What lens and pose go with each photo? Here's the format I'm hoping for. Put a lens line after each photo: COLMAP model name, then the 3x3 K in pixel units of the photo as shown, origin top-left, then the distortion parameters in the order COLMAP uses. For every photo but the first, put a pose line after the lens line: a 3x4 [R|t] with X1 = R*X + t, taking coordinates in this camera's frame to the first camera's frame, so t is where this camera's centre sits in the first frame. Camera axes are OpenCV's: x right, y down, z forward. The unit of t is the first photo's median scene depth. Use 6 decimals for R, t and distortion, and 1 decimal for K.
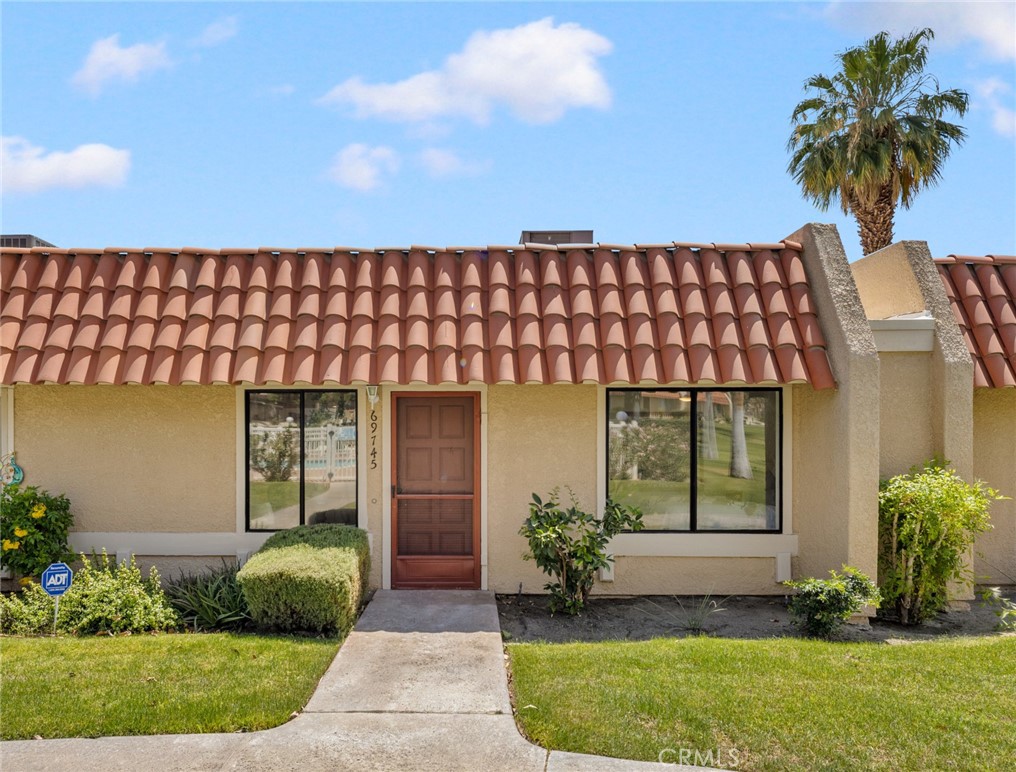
lens RADIAL K [[569.9, 0, 508.1], [0, 569.9, 443.1], [0, 0, 1]] dist [0.001328, -0.001023]
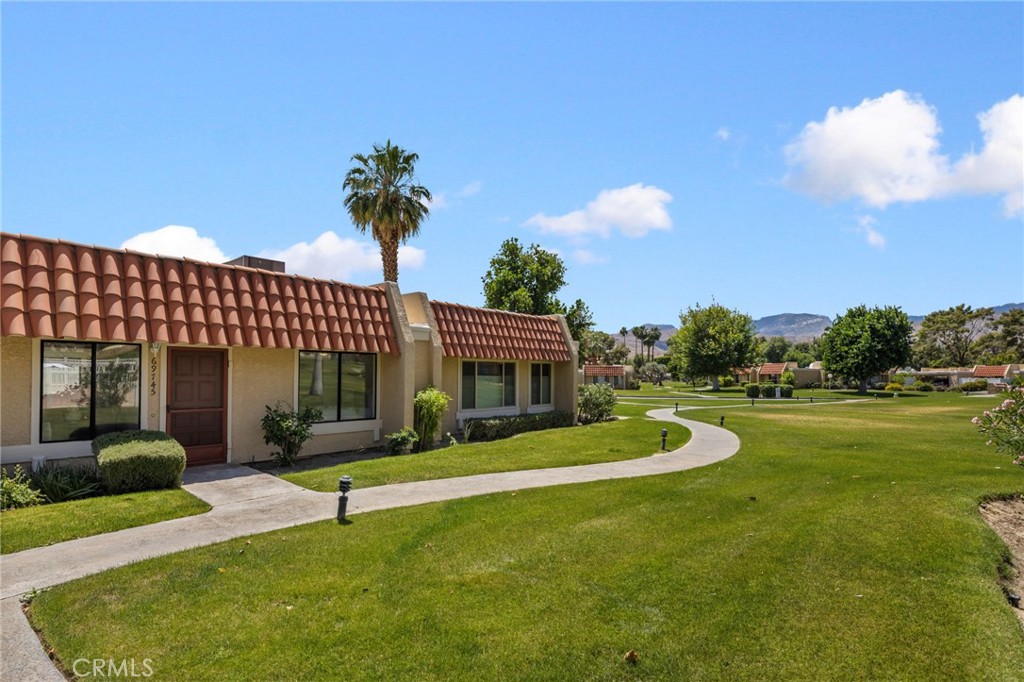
lens RADIAL K [[486.8, 0, 512.0], [0, 486.8, 371.6], [0, 0, 1]] dist [0.000095, 0.000025]
pose [[0.644335, 0.009127, 0.764689, -0.632320], [-0.008725, 0.999951, -0.004583, -0.021596], [-0.764694, -0.003719, 0.644383, -0.627804]]
